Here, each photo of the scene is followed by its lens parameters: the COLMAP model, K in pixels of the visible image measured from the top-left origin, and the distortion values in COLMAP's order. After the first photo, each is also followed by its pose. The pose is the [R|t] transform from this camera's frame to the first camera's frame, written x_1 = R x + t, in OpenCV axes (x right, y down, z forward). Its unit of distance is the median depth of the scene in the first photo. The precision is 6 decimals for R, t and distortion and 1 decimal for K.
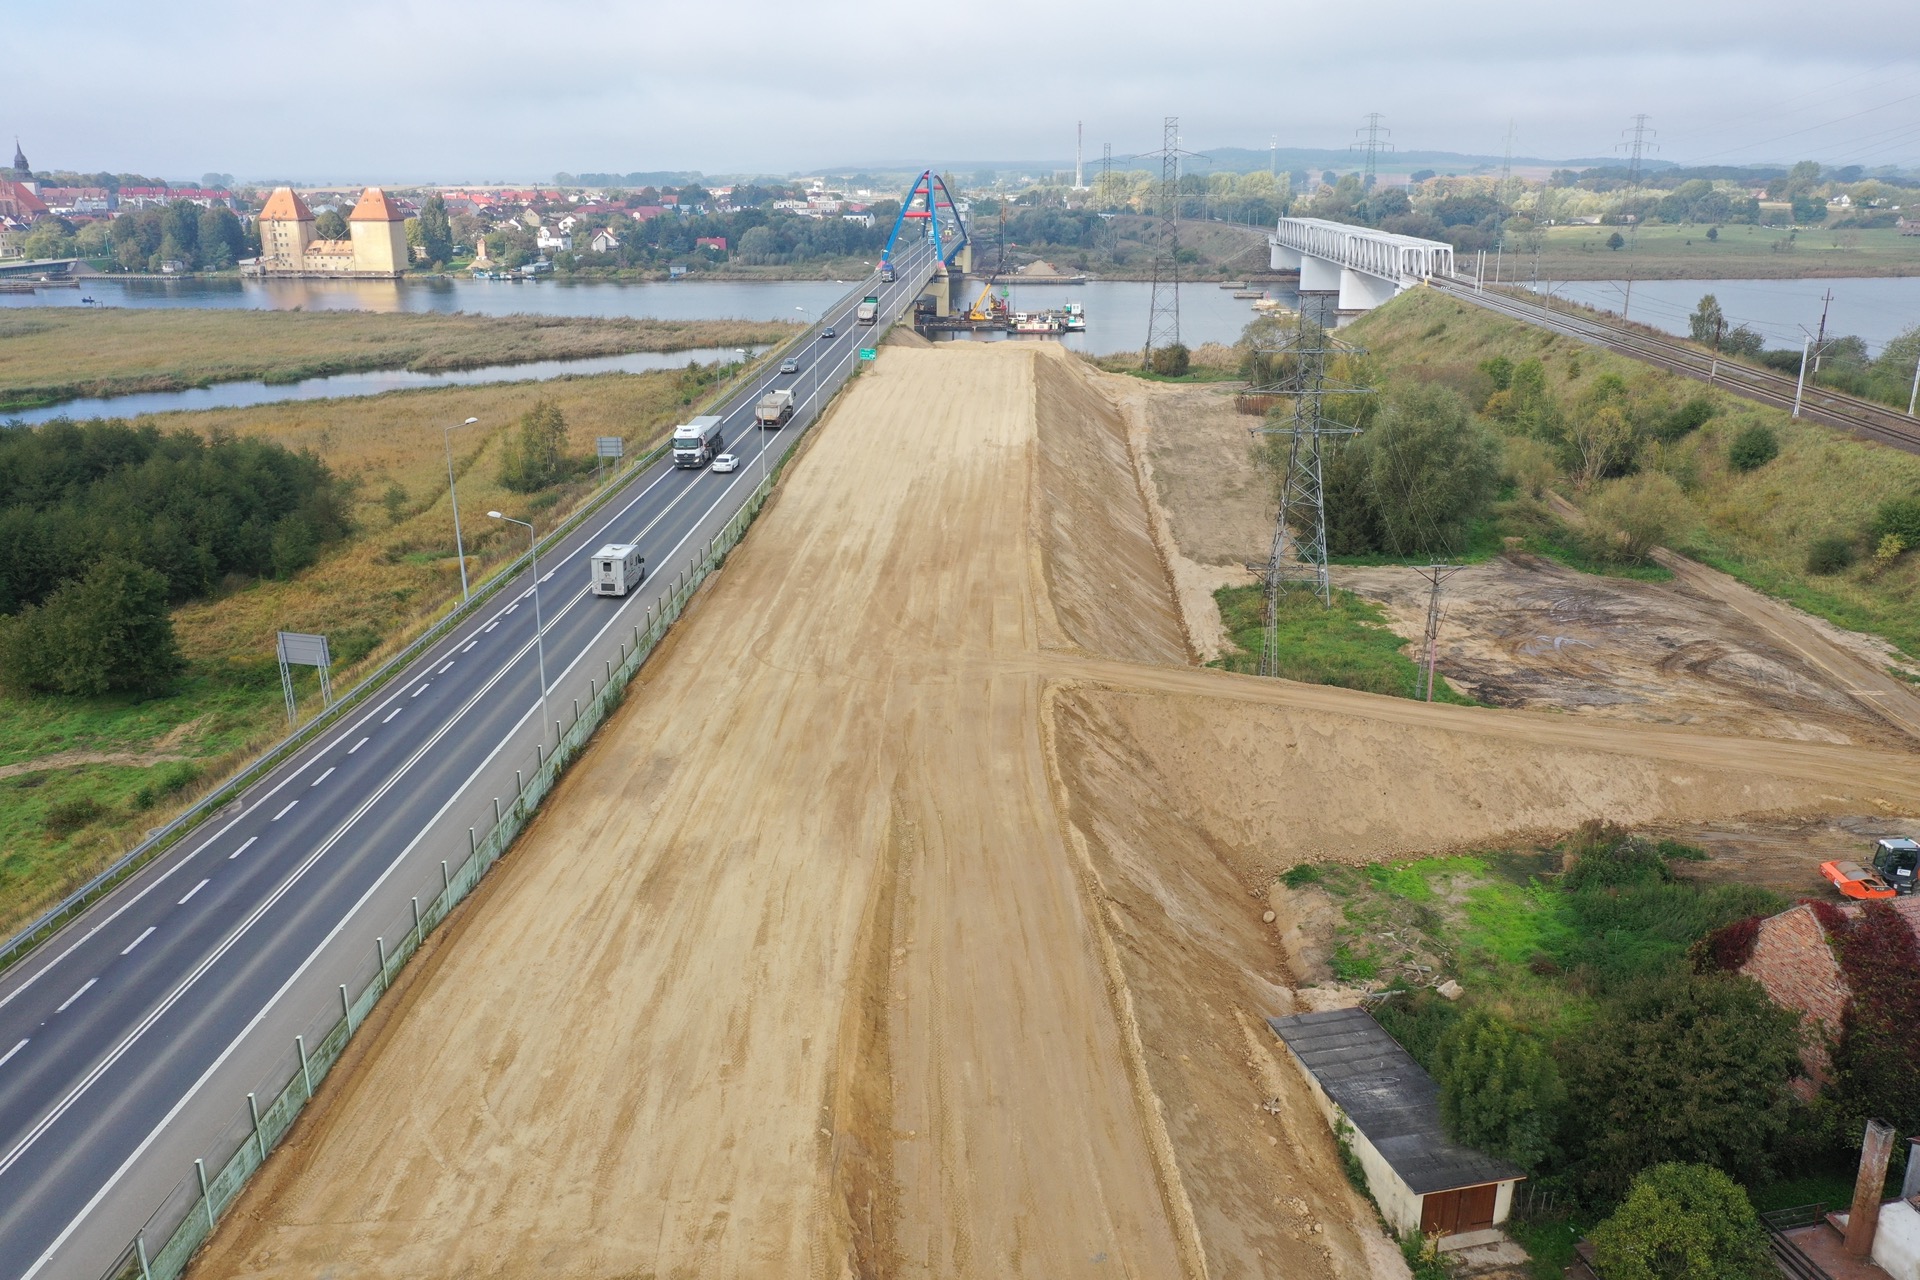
lens RADIAL K [[1527.4, 0, 960.0], [0, 1527.4, 640.0], [0, 0, 1]] dist [-0.005675, -0.000243]
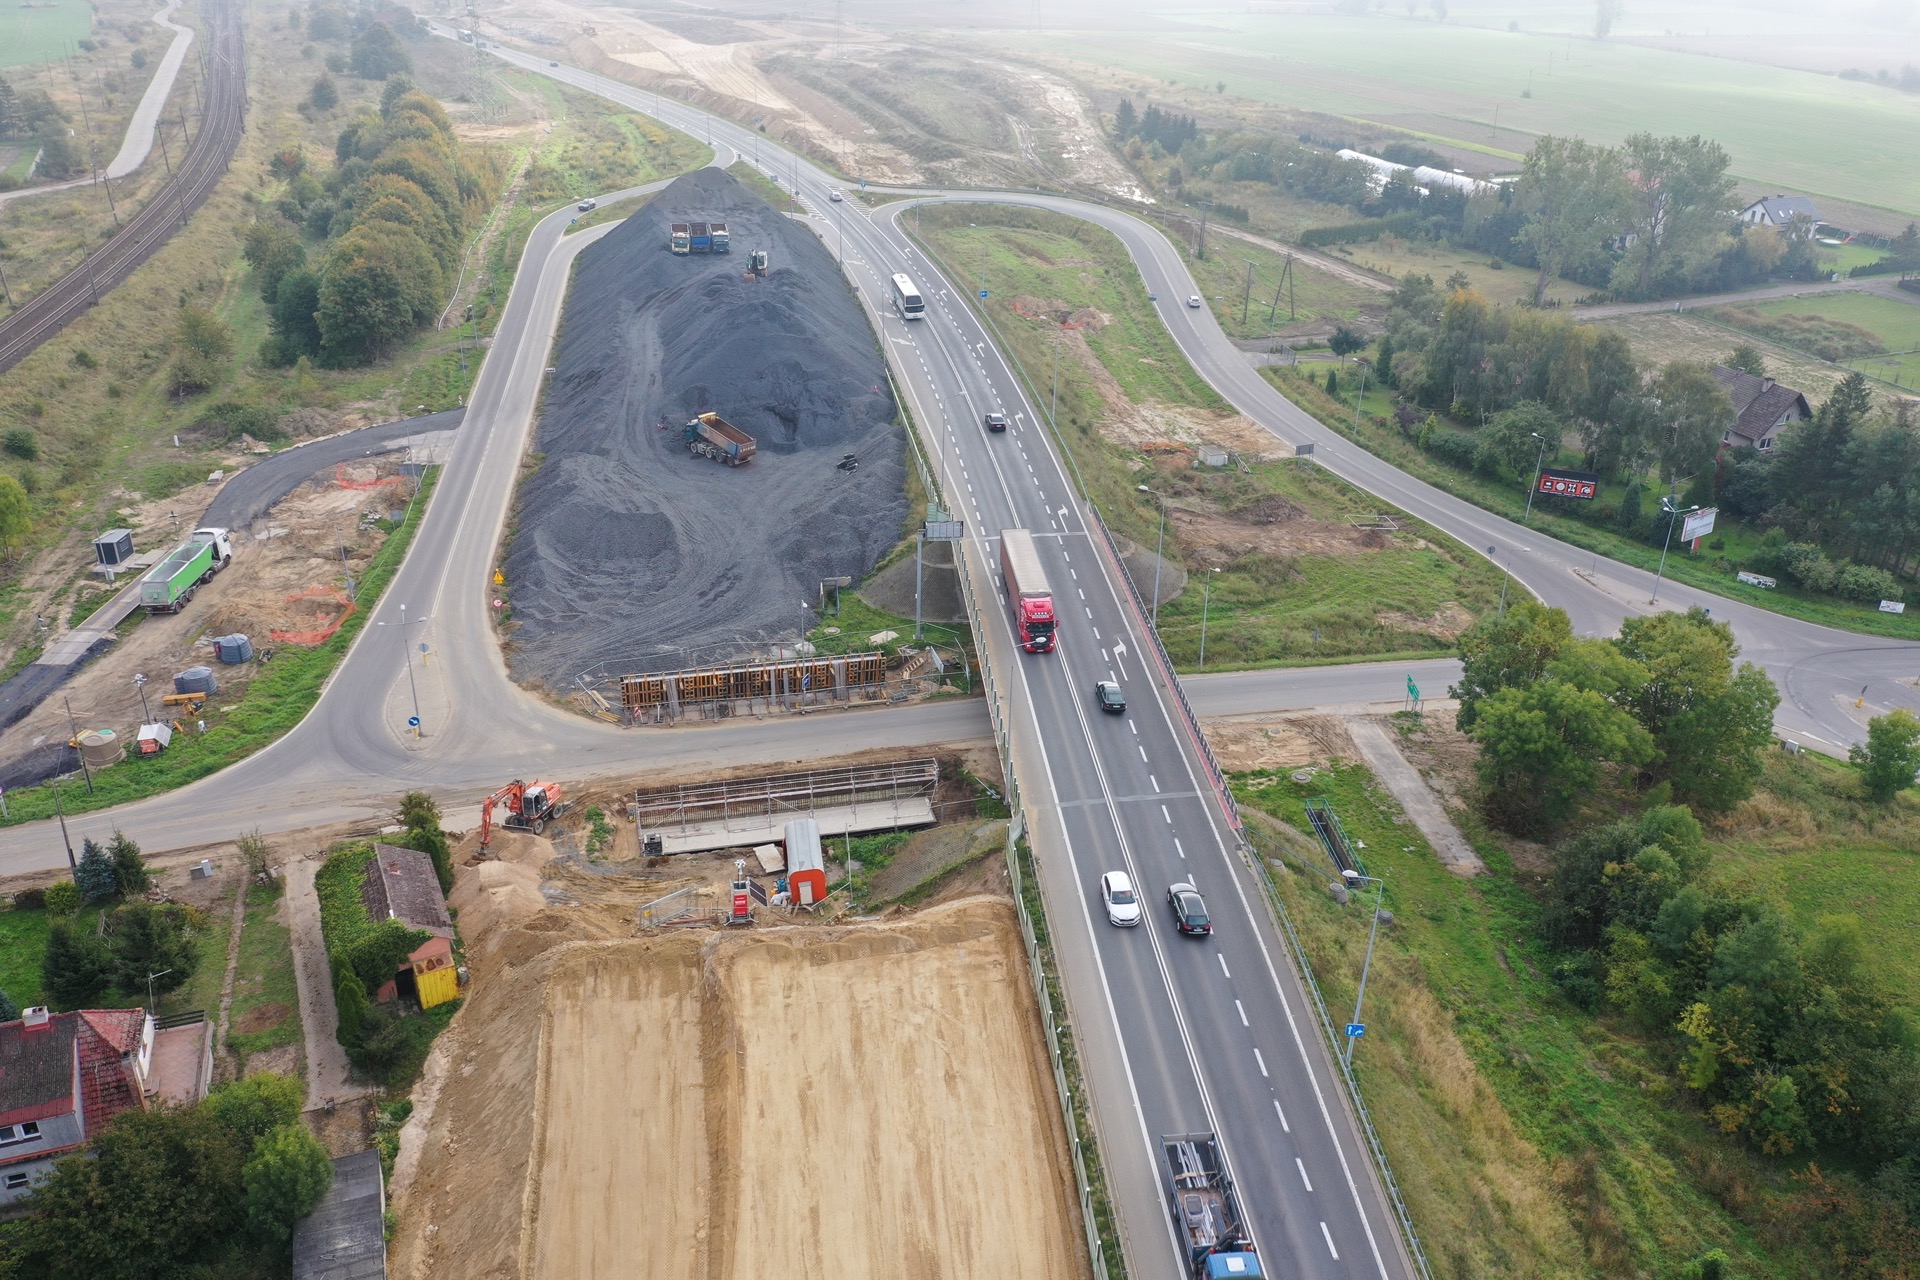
lens RADIAL K [[1527.4, 0, 960.0], [0, 1527.4, 640.0], [0, 0, 1]] dist [-0.005675, -0.000243]
pose [[-0.991718, 0.039455, -0.122226, -0.076049], [-0.055893, 0.724228, 0.687291, -0.658903], [0.115636, 0.688431, -0.716025, 1.047325]]
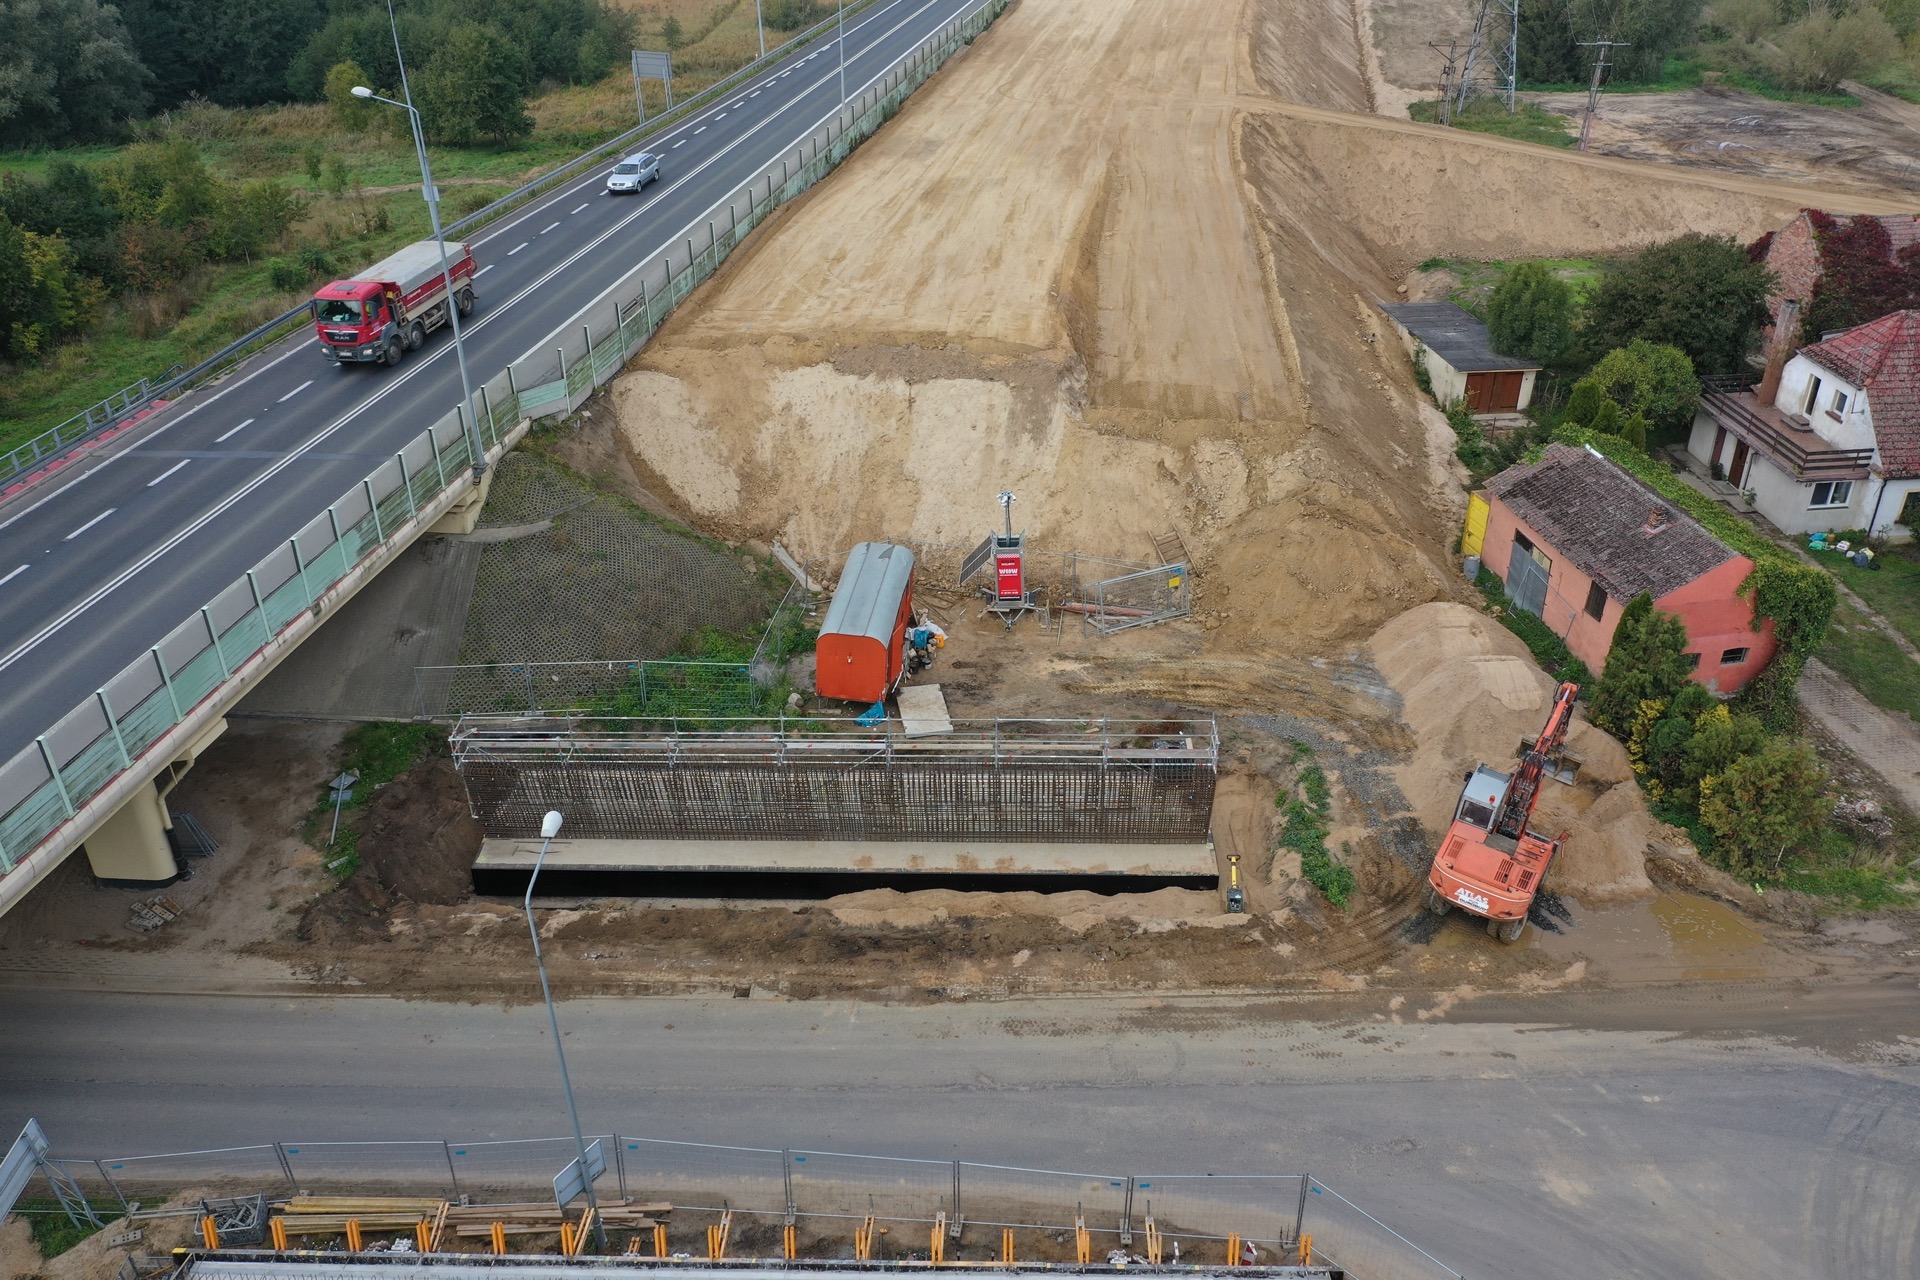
lens RADIAL K [[1527.4, 0, 960.0], [0, 1527.4, 640.0], [0, 0, 1]] dist [-0.005675, -0.000243]
pose [[0.989725, 0.065222, -0.127242, 0.018429], [-0.035723, 0.974475, 0.221638, 0.174304], [0.138450, -0.214815, 0.966792, -0.289036]]
